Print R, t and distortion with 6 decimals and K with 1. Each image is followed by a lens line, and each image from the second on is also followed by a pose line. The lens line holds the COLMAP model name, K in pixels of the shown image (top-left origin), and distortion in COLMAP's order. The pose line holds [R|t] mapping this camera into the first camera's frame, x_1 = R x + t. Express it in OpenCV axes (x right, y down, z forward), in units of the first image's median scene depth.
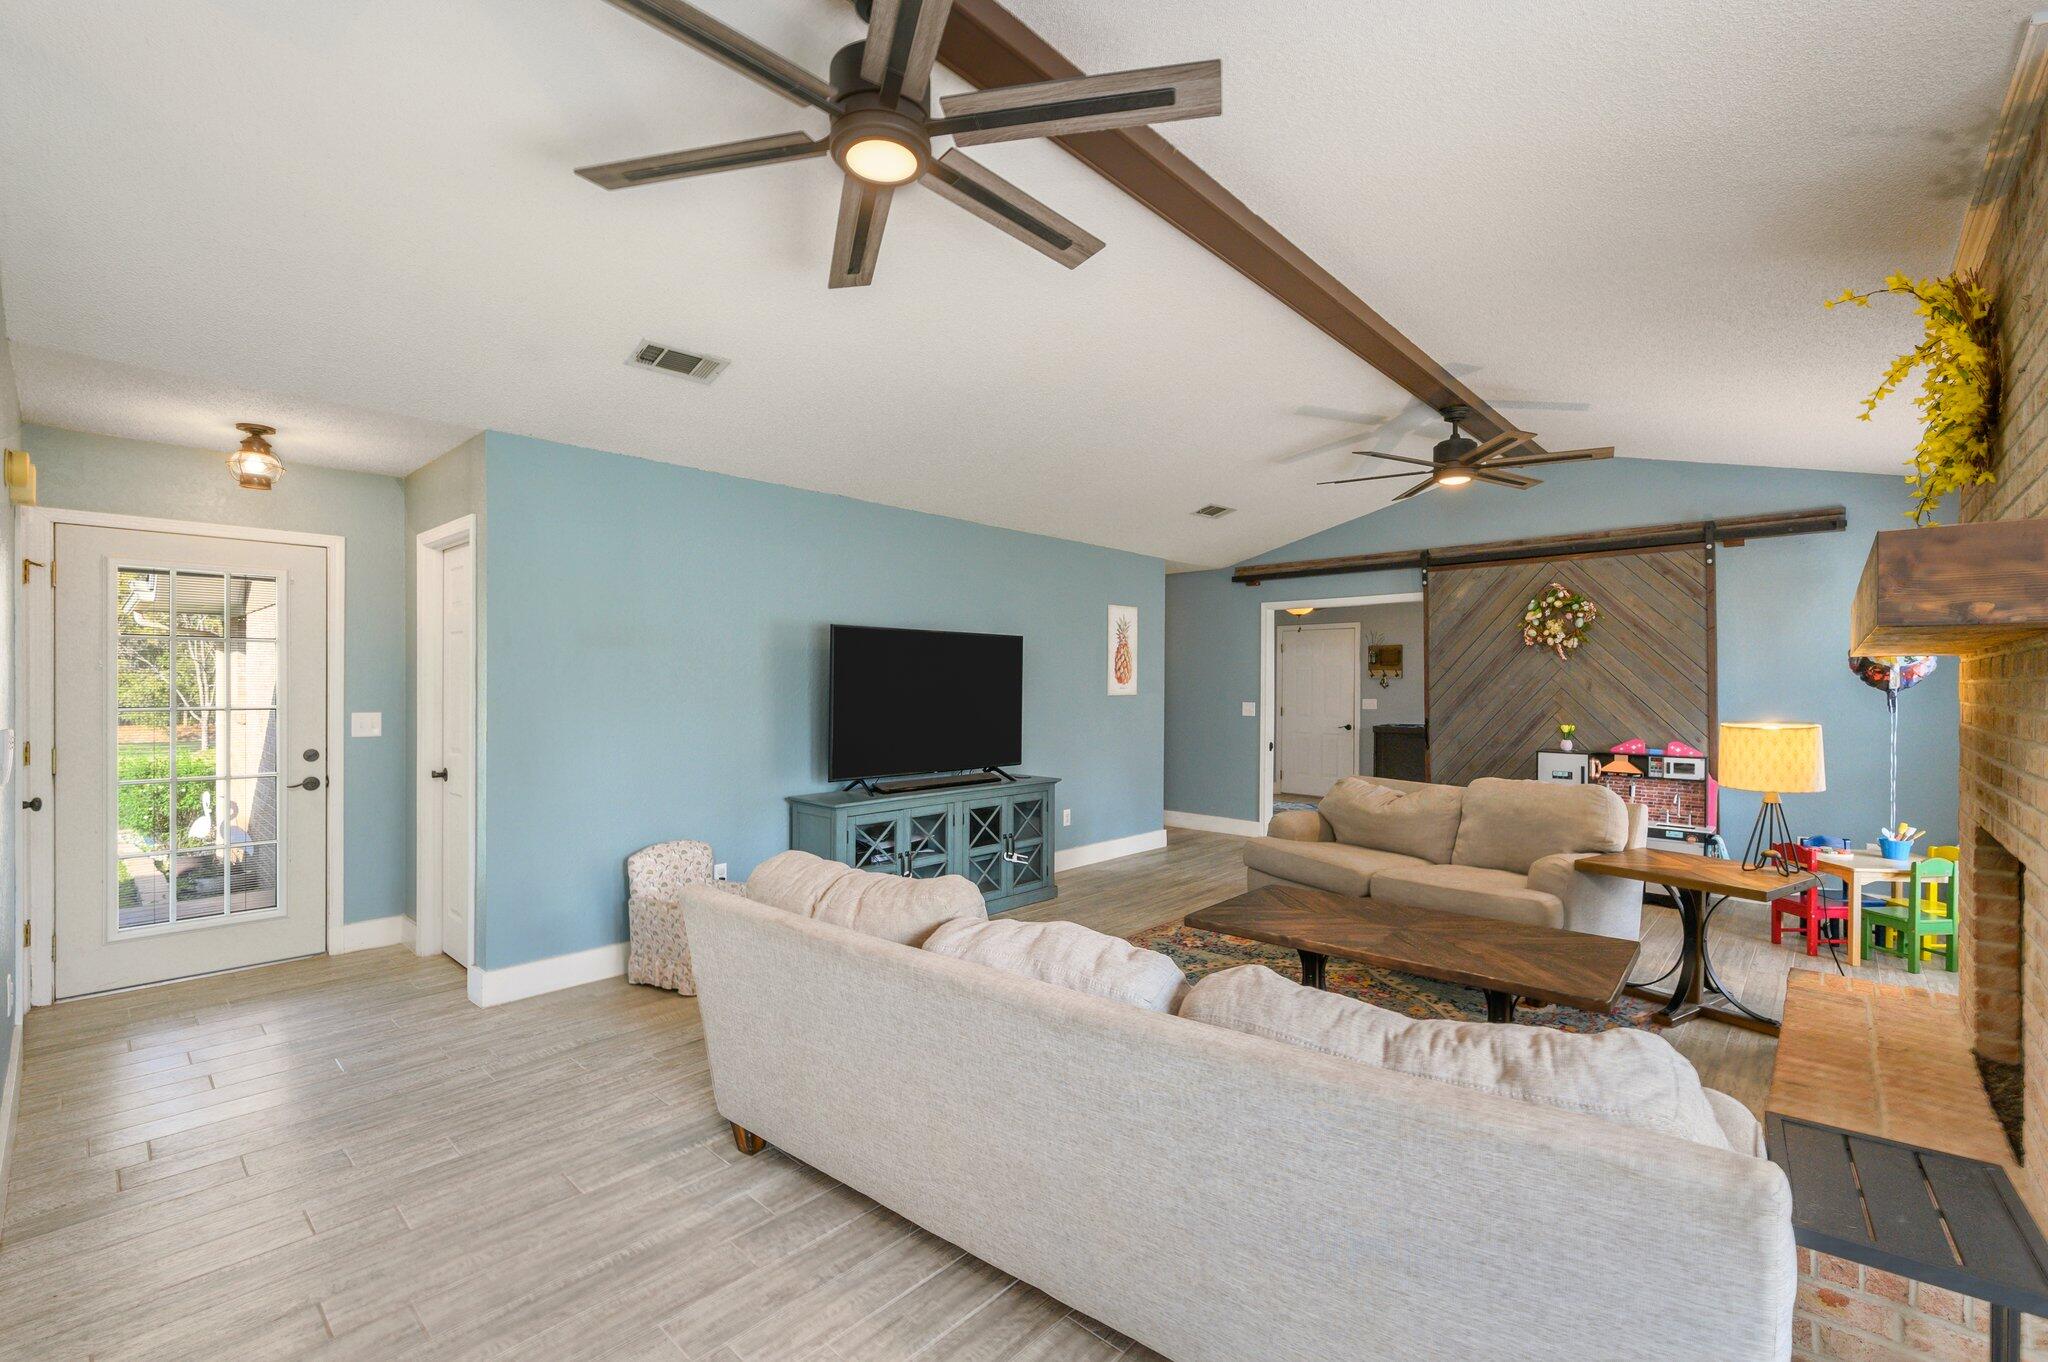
lens RADIAL K [[848.4, 0, 1012.8], [0, 848.4, 680.5], [0, 0, 1]] dist [-0.010730, 0.000221]
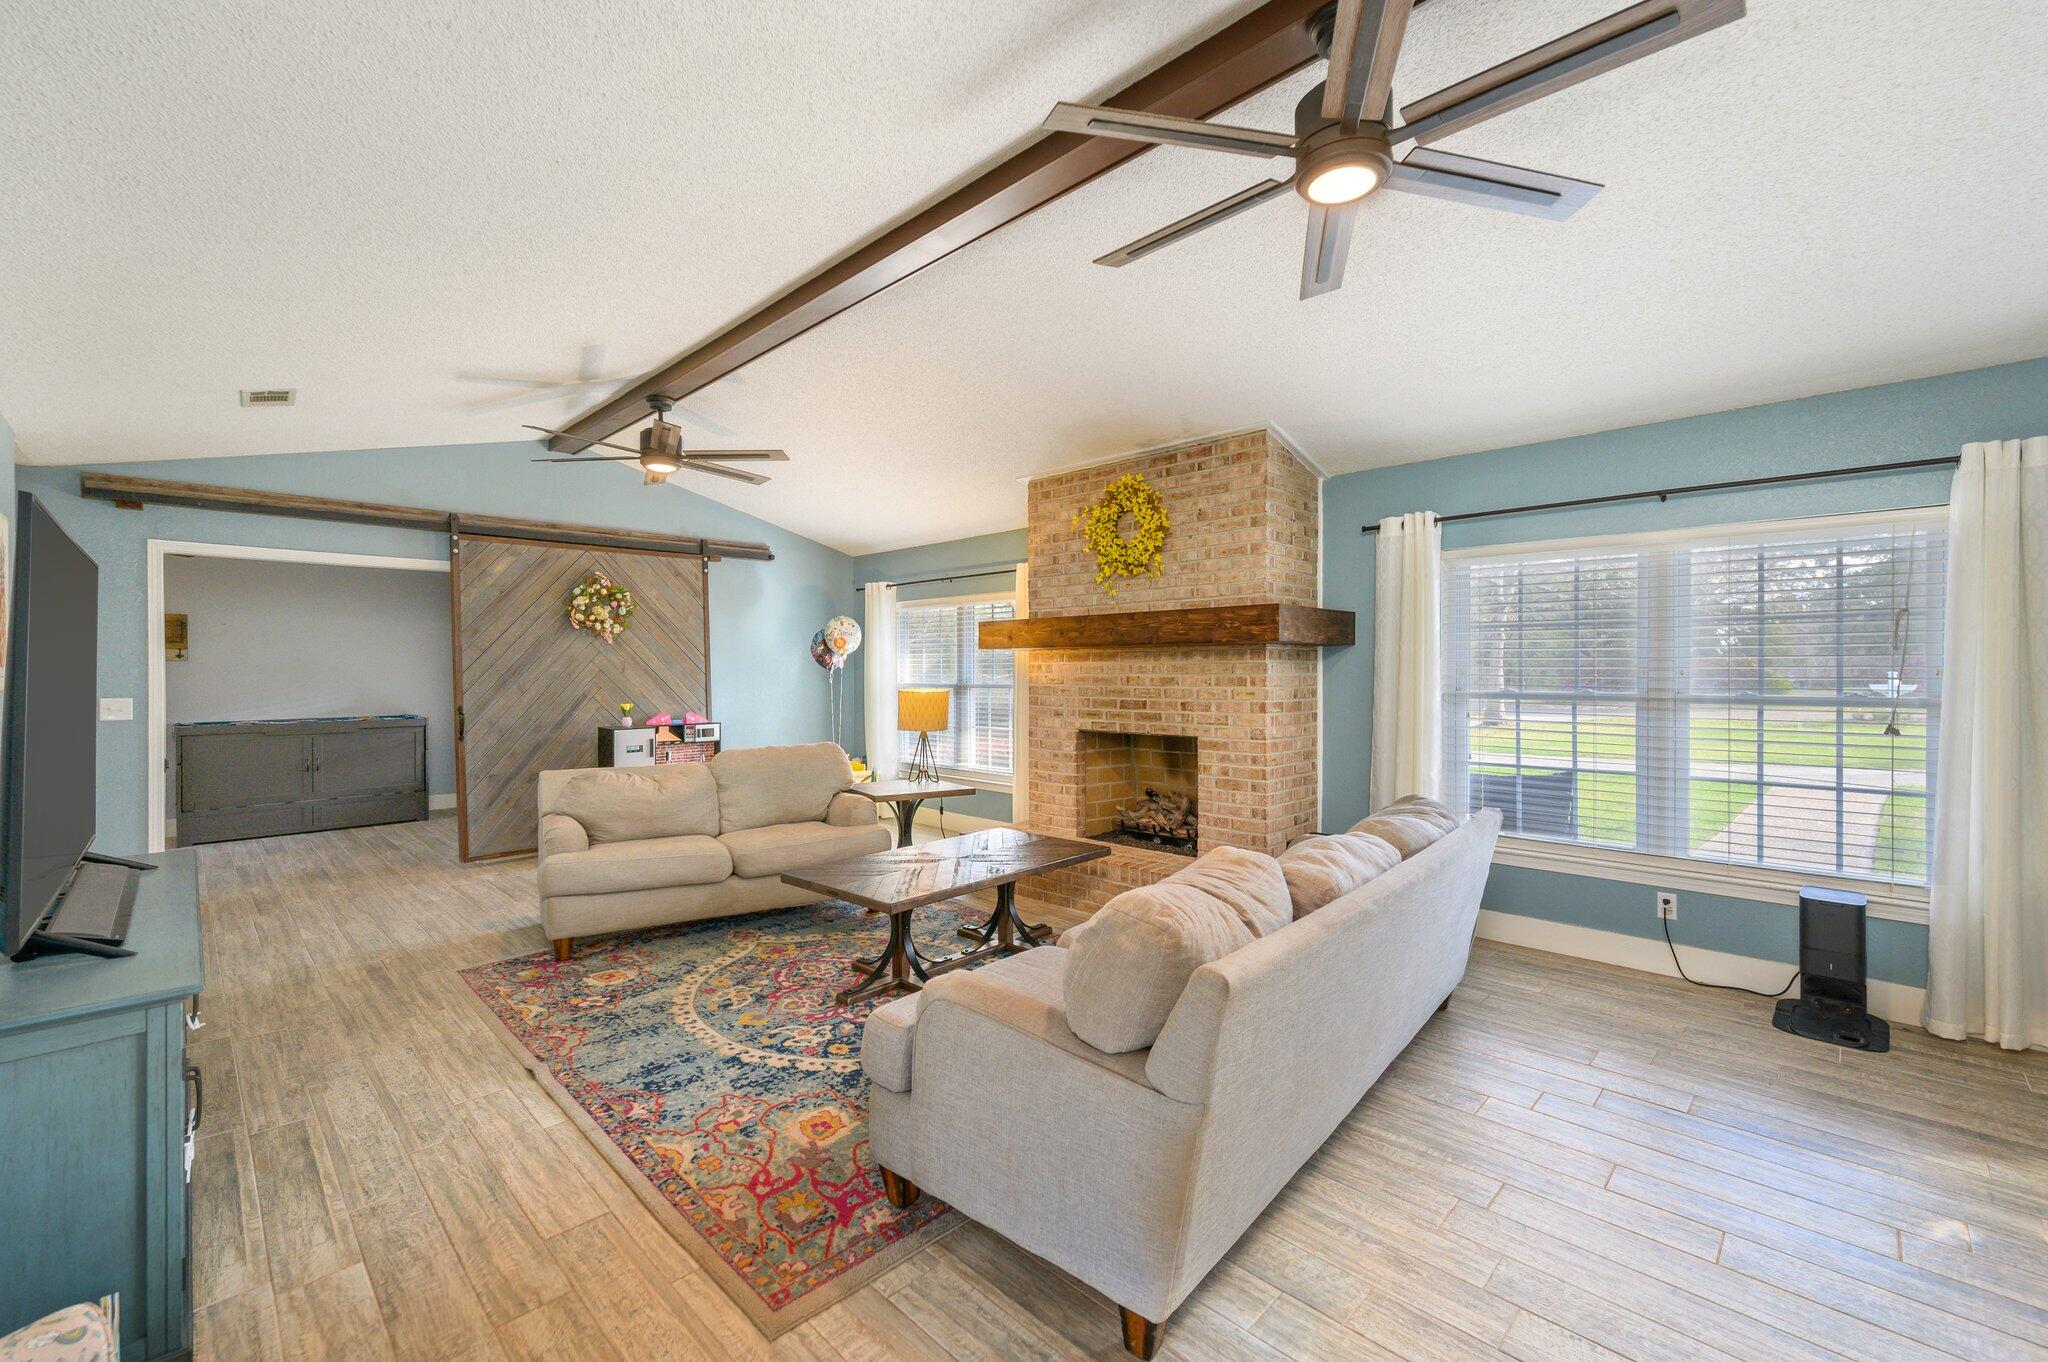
lens RADIAL K [[848.4, 0, 1004.7], [0, 848.4, 665.3], [0, 0, 1]] dist [-0.010730, 0.000221]
pose [[0.033420, 0.001121, 0.999441, -0.550932], [-0.000447, 0.999999, -0.001106, 0.005165], [-0.999441, -0.000410, 0.033421, 0.609815]]
